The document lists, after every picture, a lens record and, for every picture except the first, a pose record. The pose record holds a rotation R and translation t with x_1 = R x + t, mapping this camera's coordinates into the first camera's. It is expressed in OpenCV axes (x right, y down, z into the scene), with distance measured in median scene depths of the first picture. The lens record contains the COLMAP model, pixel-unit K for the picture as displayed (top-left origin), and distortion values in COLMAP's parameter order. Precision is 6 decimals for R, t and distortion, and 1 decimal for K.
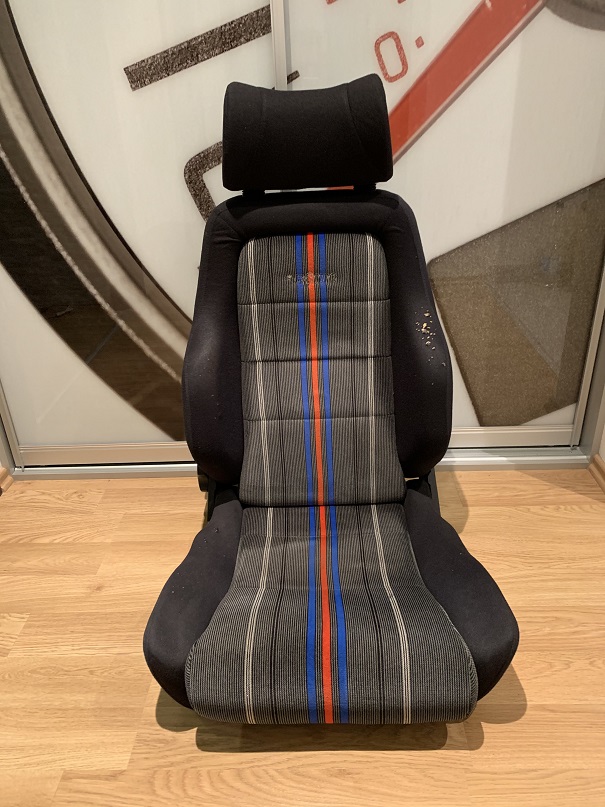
lens RADIAL K [[612.4, 0, 302.9], [0, 612.4, 402.4], [0, 0, 1]] dist [0.010117, -0.016025]
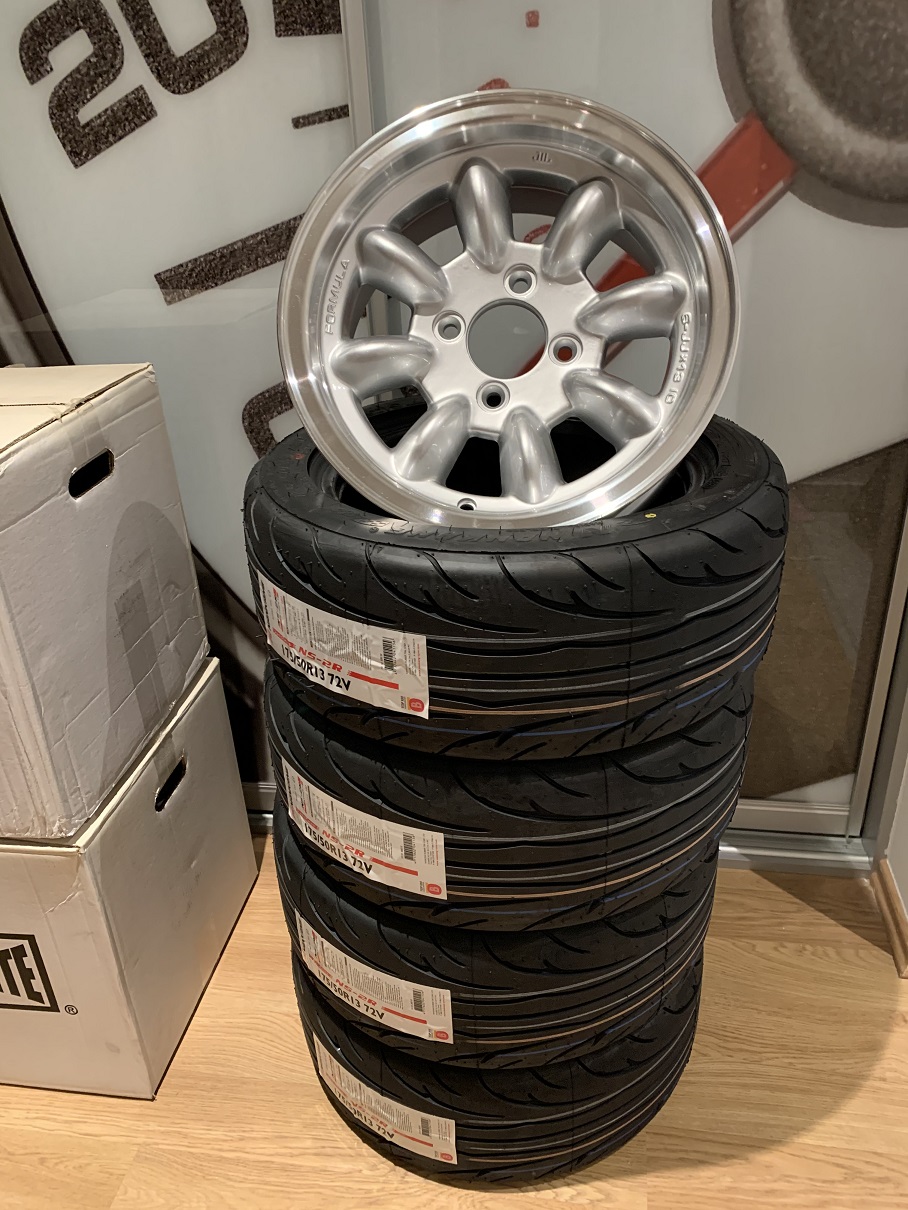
lens RADIAL K [[918.2, 0, 452.6], [0, 918.2, 604.4], [0, 0, 1]] dist [0.010117, -0.016025]
pose [[0.990648, 0.057502, -0.123737, 0.185947], [-0.057275, 0.998344, 0.005387, -0.197848], [0.123842, 0.001750, 0.992300, 0.018481]]
